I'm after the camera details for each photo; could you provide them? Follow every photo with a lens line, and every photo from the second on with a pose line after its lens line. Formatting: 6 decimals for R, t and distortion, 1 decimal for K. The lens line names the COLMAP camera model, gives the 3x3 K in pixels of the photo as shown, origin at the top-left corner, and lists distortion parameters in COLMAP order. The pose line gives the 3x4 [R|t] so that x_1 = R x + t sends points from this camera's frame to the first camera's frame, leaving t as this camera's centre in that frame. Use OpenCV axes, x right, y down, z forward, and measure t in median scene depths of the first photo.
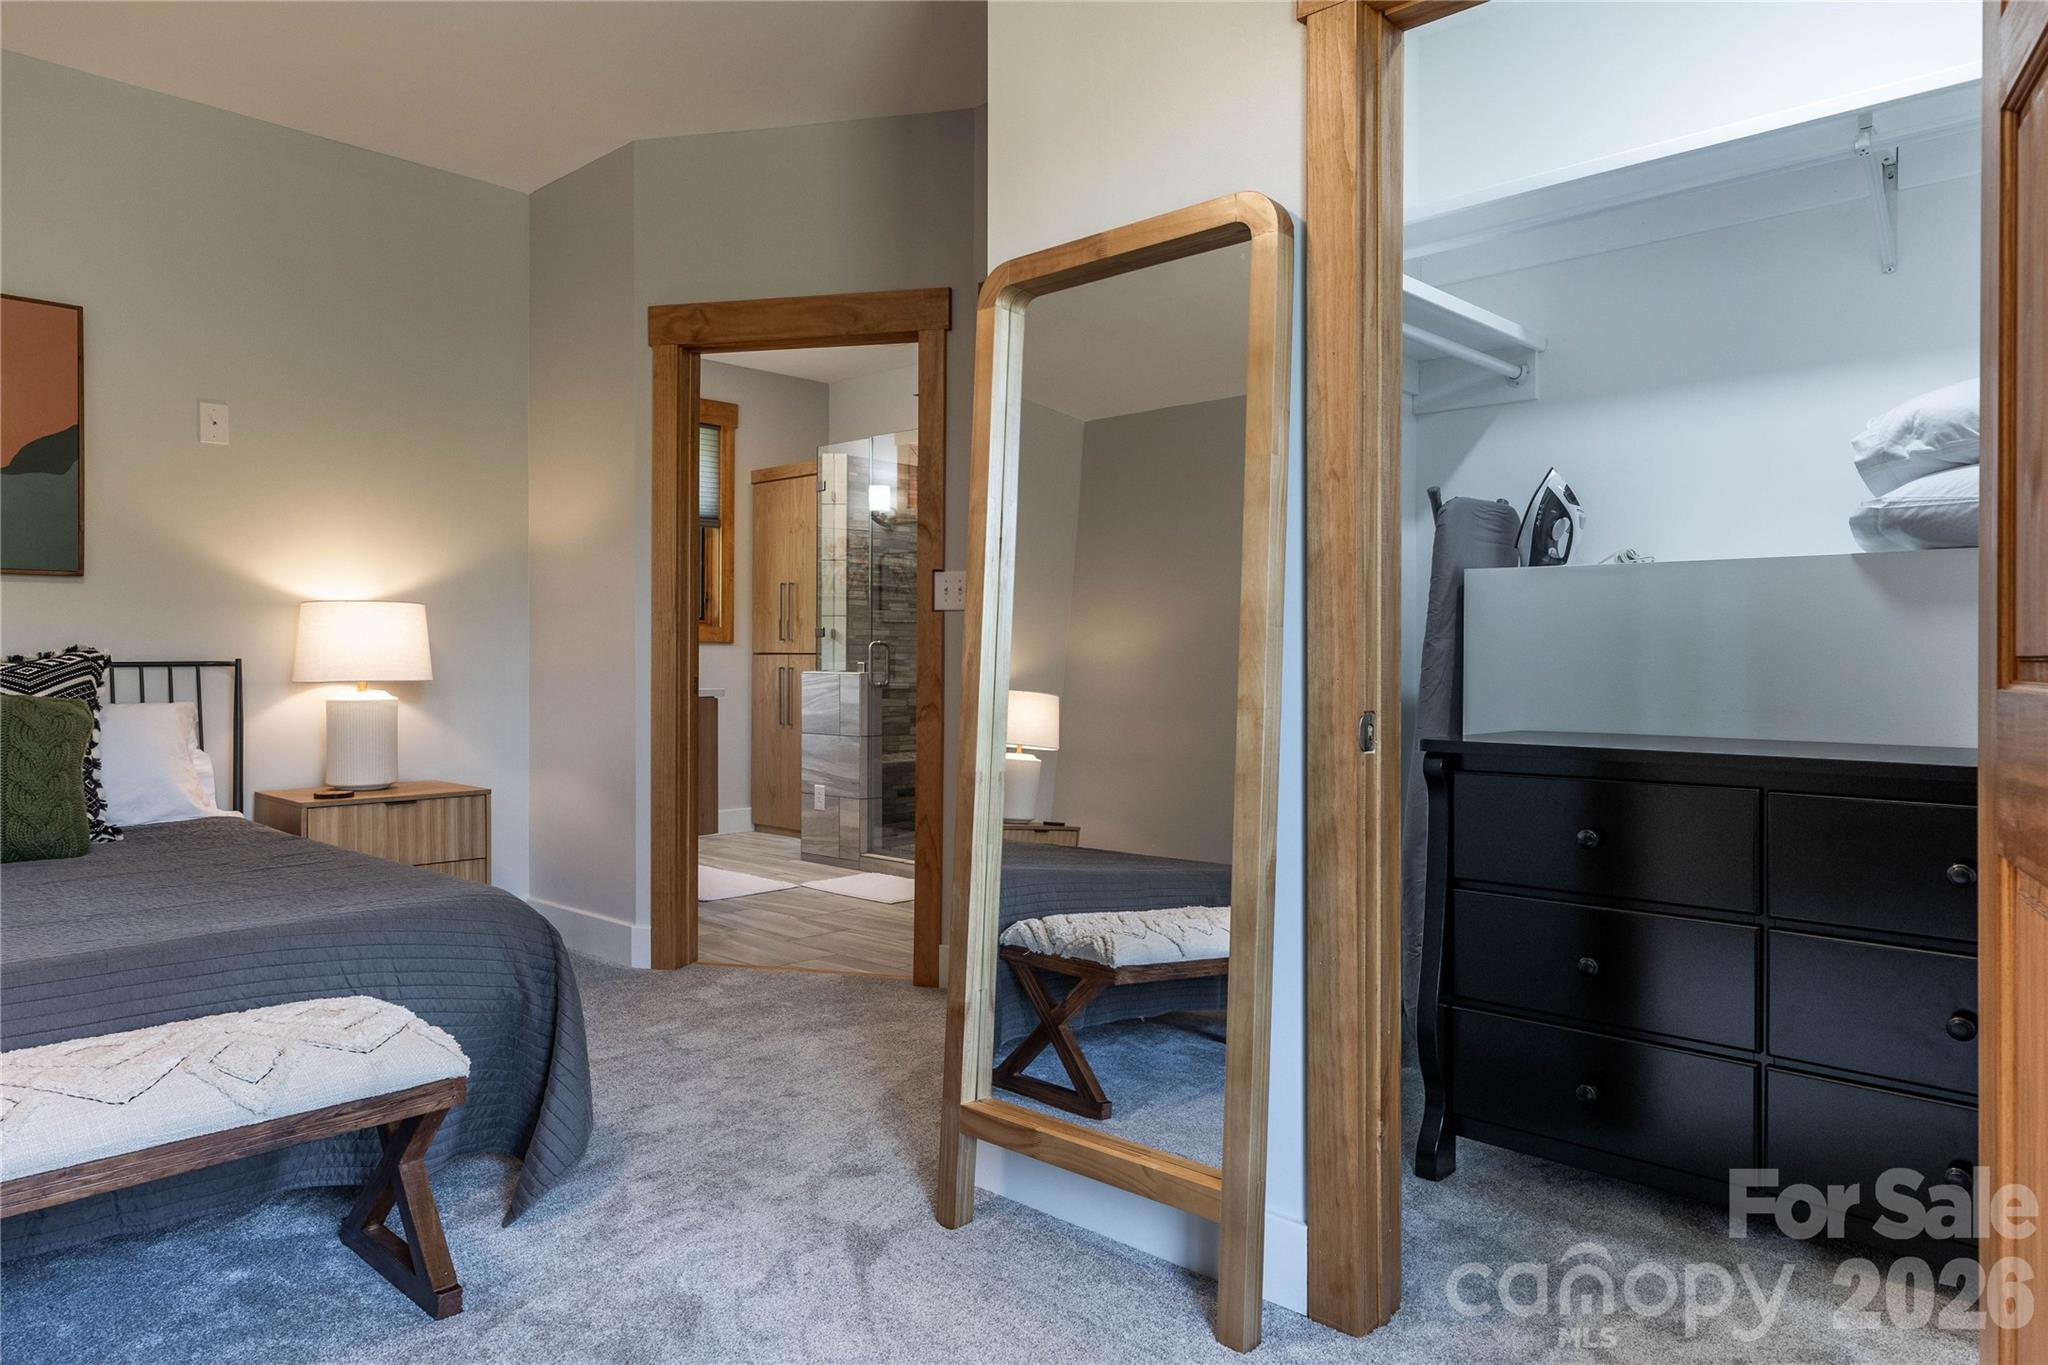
lens RADIAL K [[1316.7, 0, 1024.0], [0, 1316.7, 682.5], [0, 0, 1]] dist [0.000739, 0.000010]
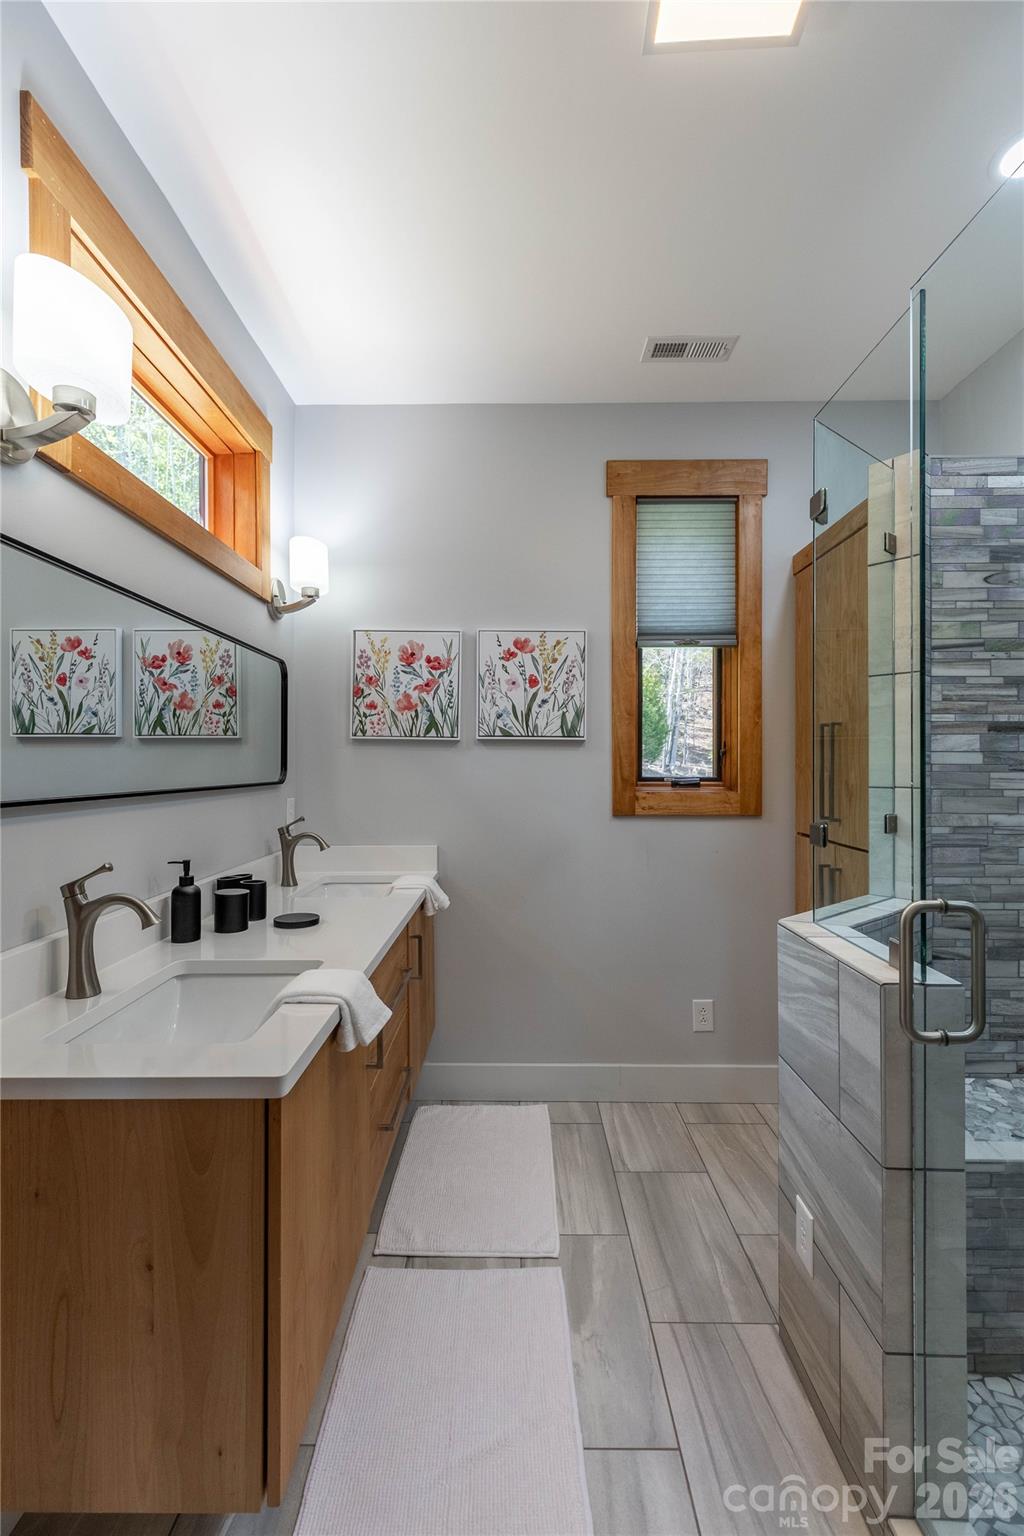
lens RADIAL K [[701.9, 0, 512.0], [0, 701.9, 768.0], [0, 0, 1]] dist [-0.000444, 0.000018]
pose [[0.680924, 0.002650, -0.732349, -0.046623], [-0.009400, 0.999943, -0.005122, -0.054973], [0.732294, 0.010372, 0.680910, 0.710419]]
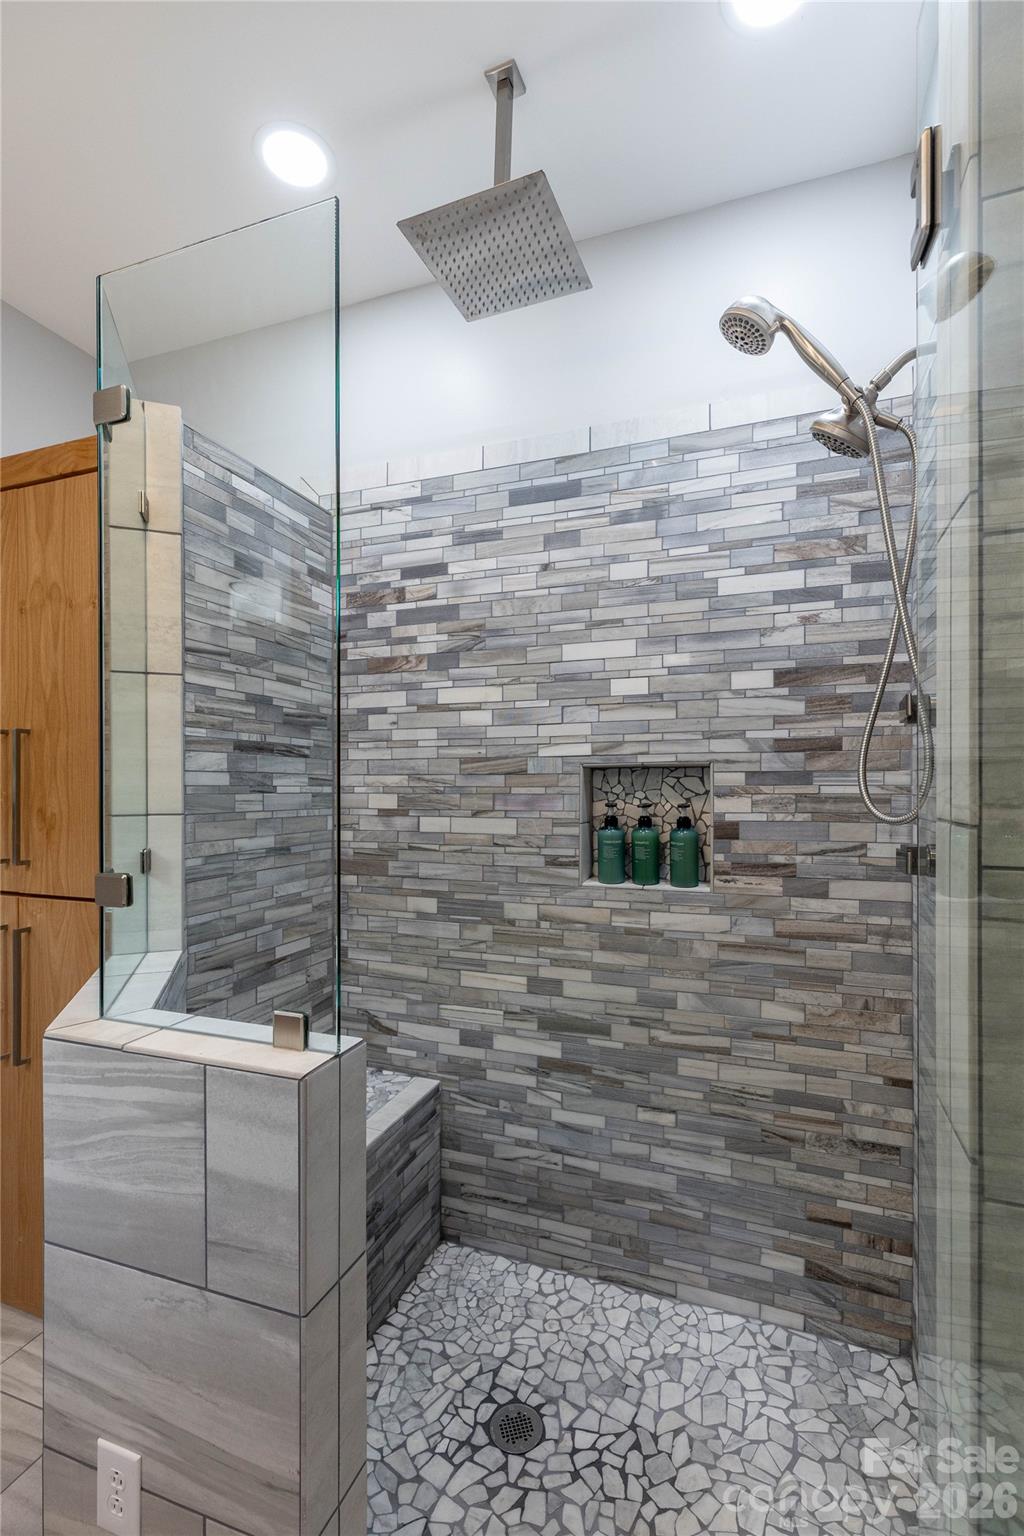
lens RADIAL K [[694.0, 0, 527.8], [0, 694.0, 789.4], [0, 0, 1]] dist [0.001754, 0.000085]
pose [[0.916258, -0.008390, 0.400501, -0.122467], [0.010998, 0.999931, -0.004216, -0.055947], [-0.400438, 0.008267, 0.916286, 0.759187]]
